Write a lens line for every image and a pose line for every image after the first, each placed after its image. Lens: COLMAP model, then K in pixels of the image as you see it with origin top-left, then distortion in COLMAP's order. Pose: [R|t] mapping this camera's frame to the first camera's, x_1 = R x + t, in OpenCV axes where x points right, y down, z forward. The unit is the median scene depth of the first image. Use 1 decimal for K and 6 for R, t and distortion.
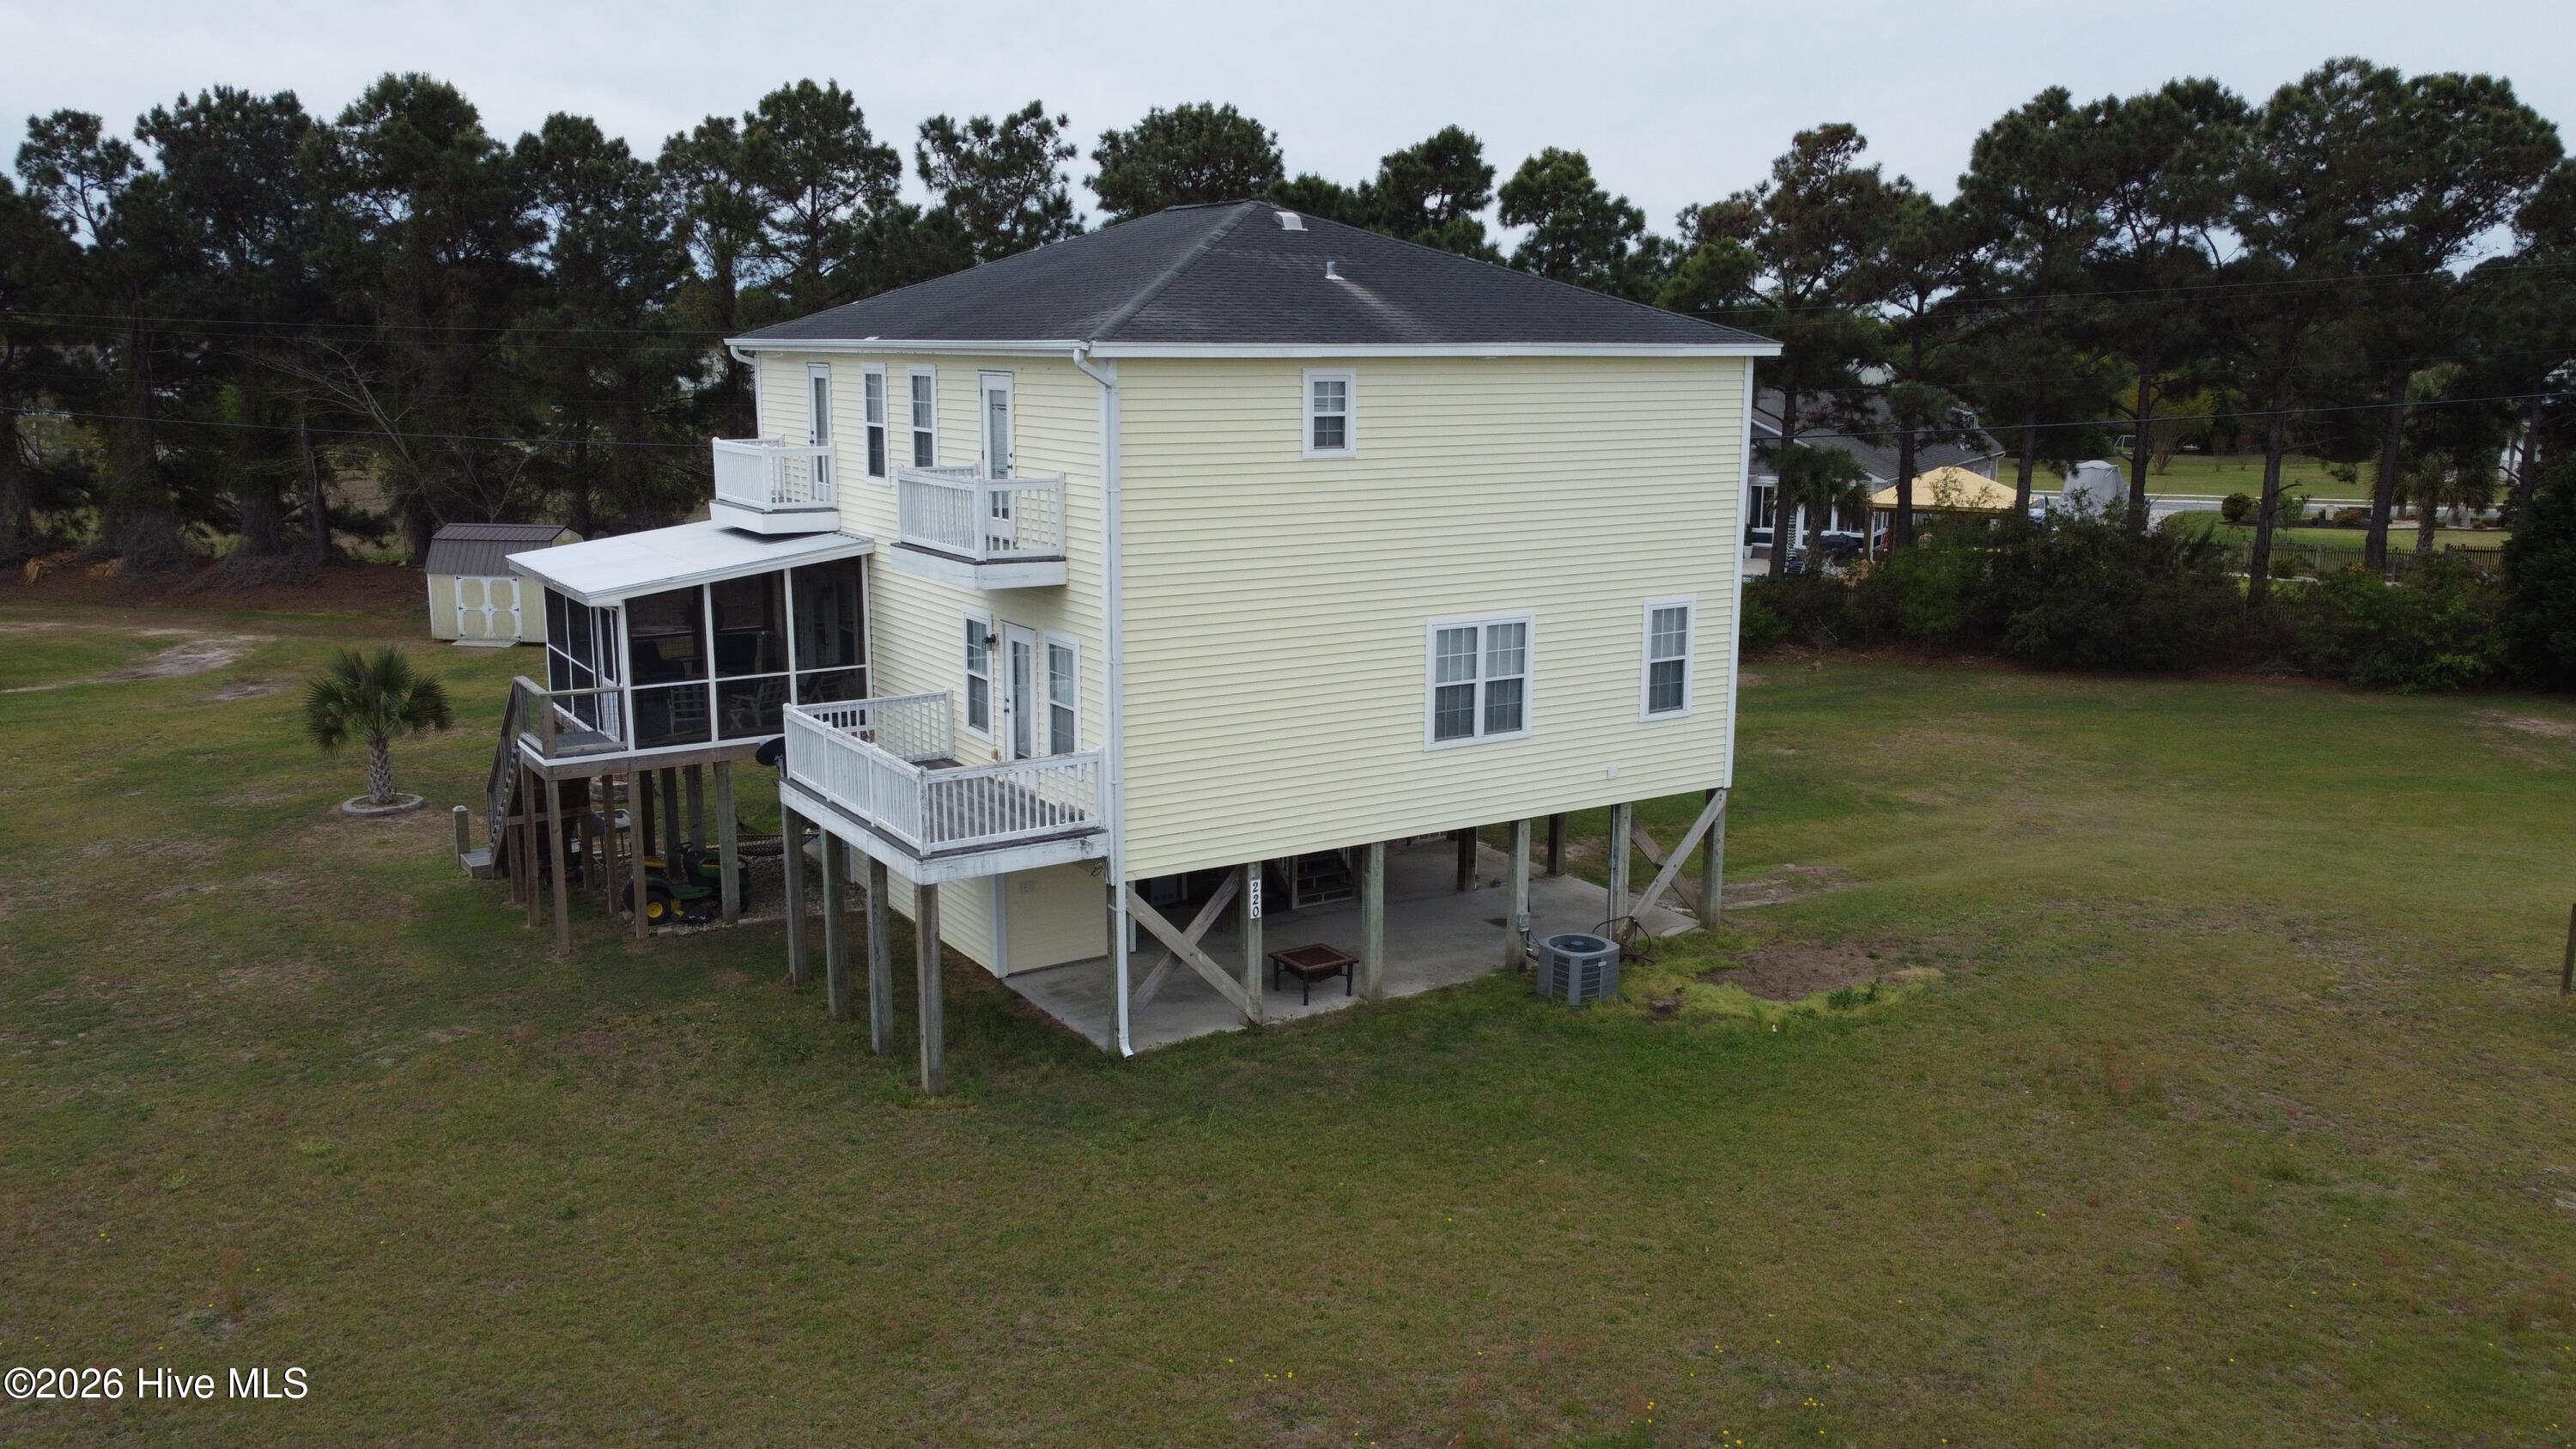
lens RADIAL K [[1944.9, 0, 1278.5], [0, 1944.9, 730.2], [0, 0, 1]] dist [0.006730, -0.014429]
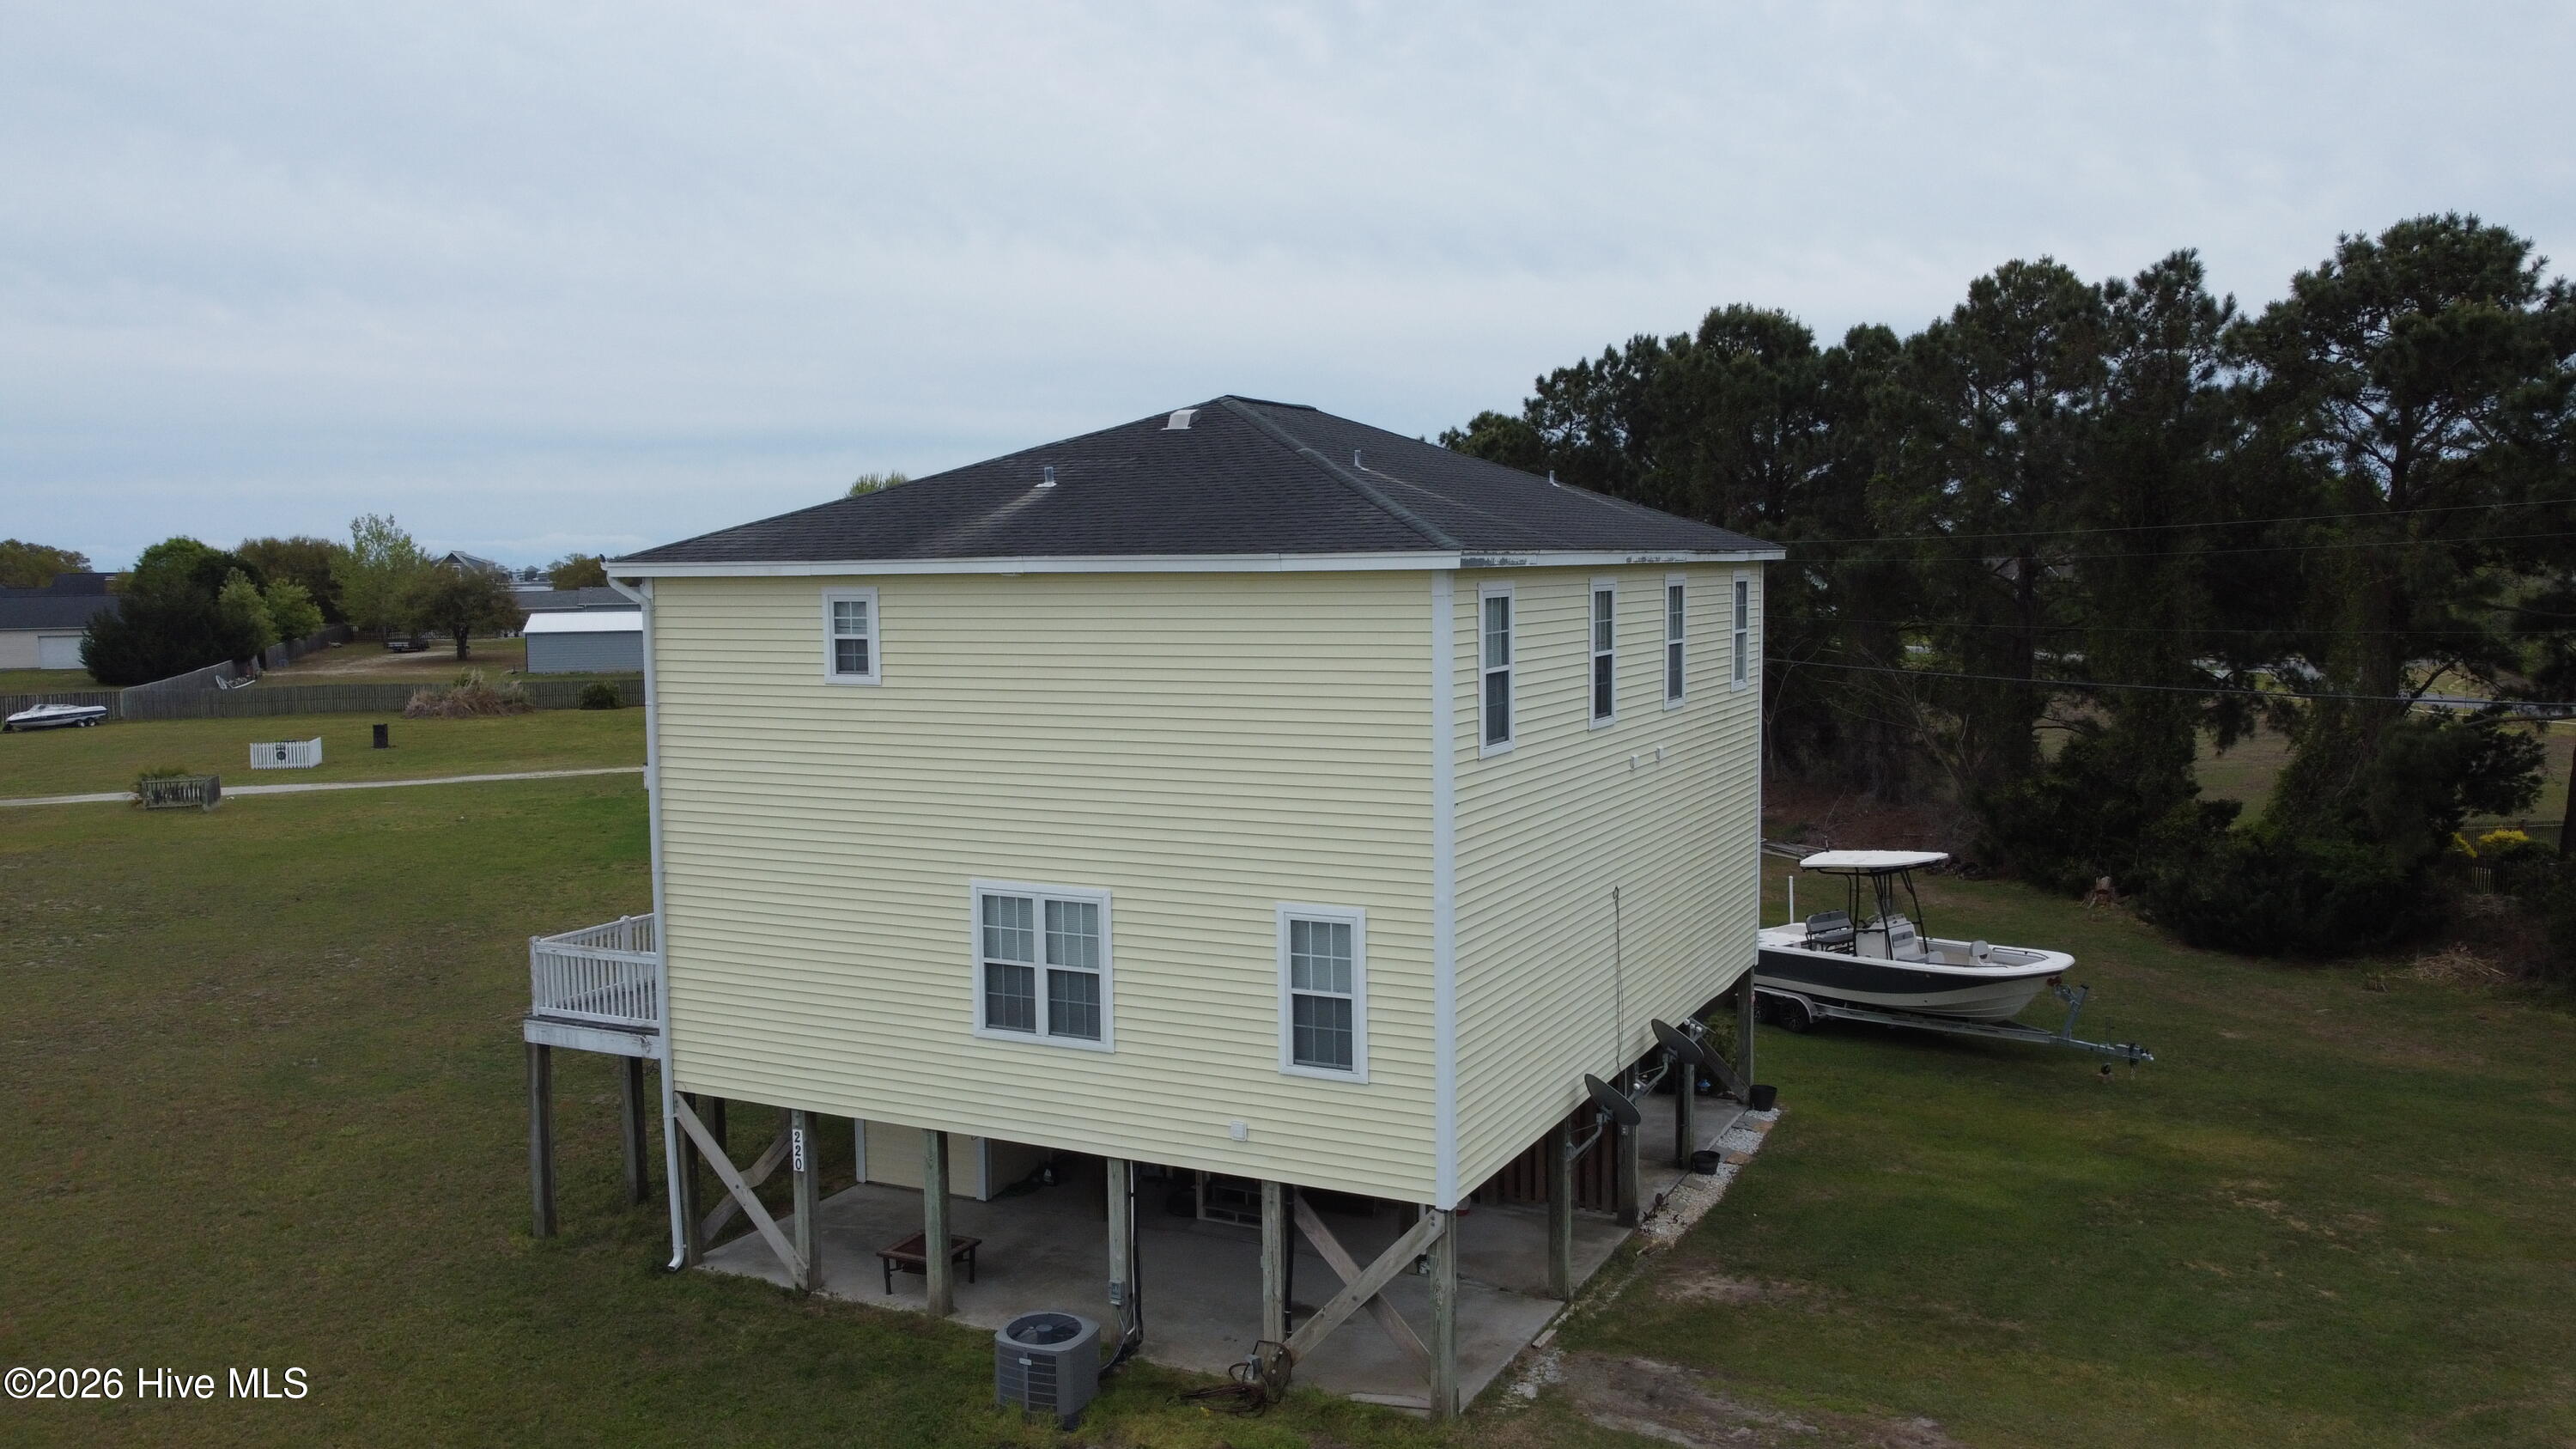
lens RADIAL K [[1944.9, 0, 1281.6], [0, 1944.9, 723.8], [0, 0, 1]] dist [0.006730, -0.014429]
pose [[0.509065, 0.062480, -0.858457, 0.794555], [-0.153565, 0.987953, -0.019158, -0.117739], [0.846918, 0.141582, 0.512527, 0.615312]]
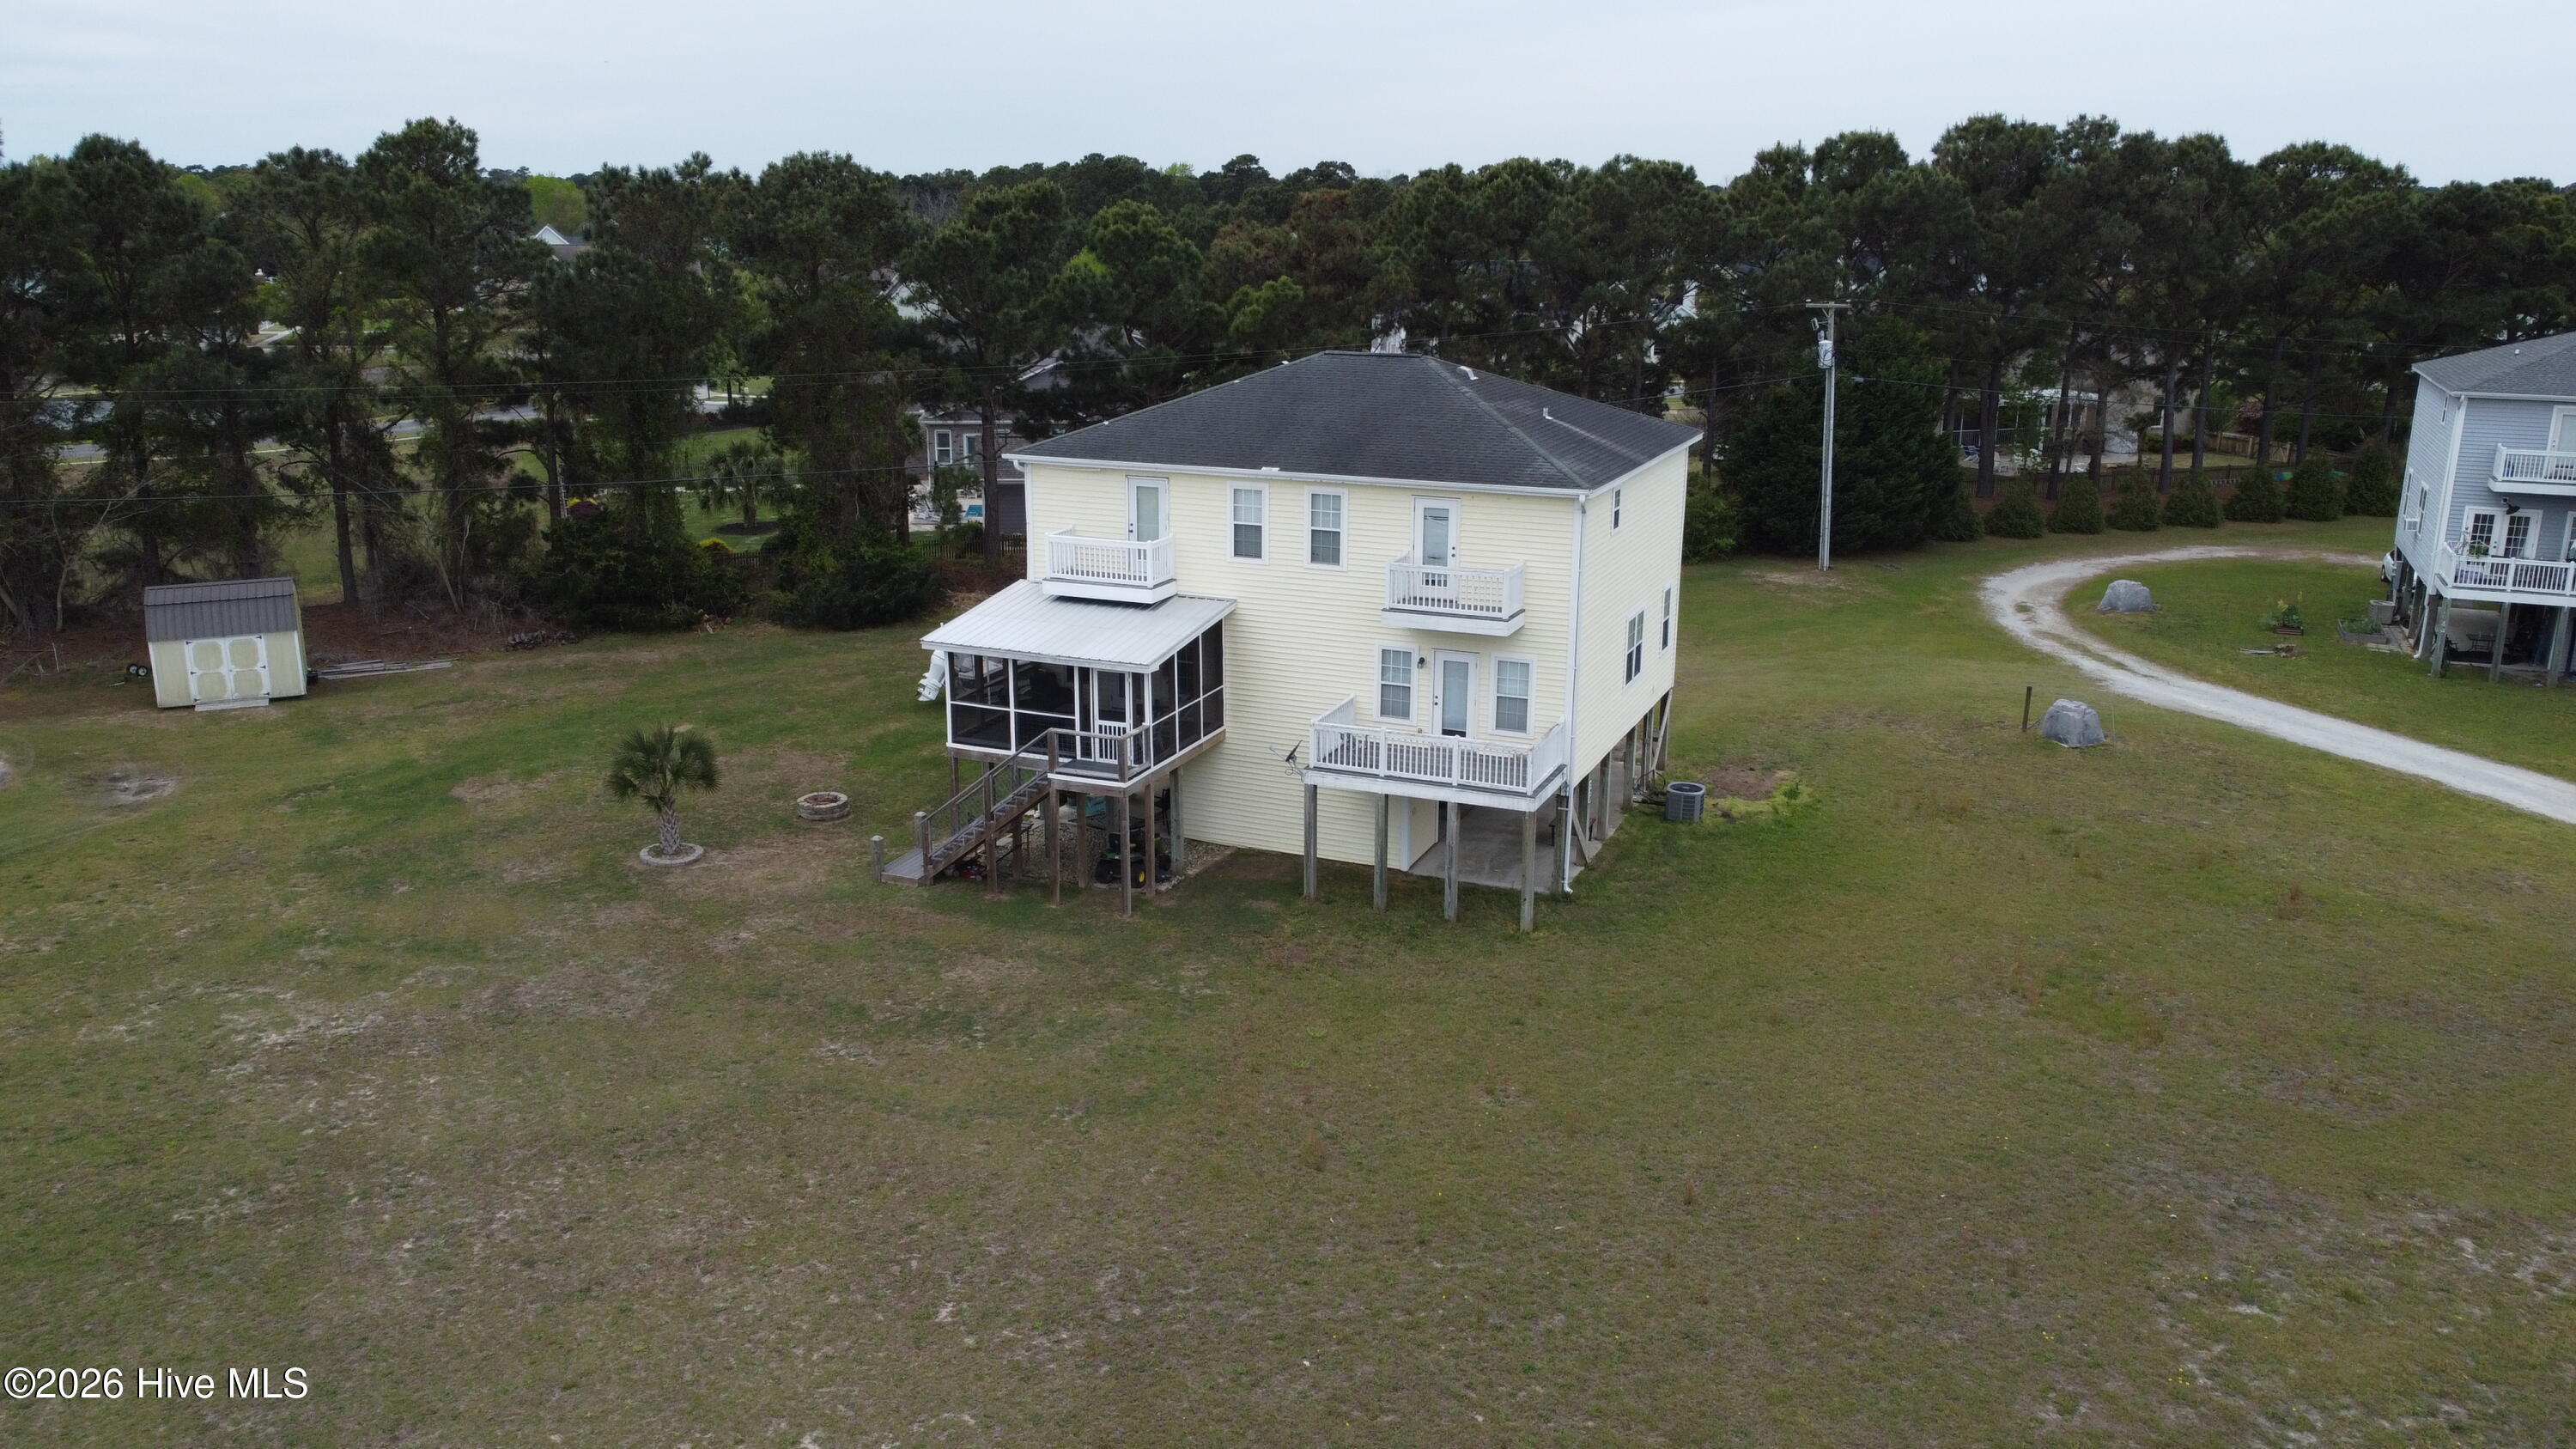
lens RADIAL K [[1944.9, 0, 1278.7], [0, 1944.9, 729.7], [0, 0, 1]] dist [0.006730, -0.014429]
pose [[0.824115, -0.150332, 0.546109, -1.043141], [0.109809, 0.988248, 0.106334, -0.160797], [-0.555676, -0.027664, 0.830938, -0.245757]]
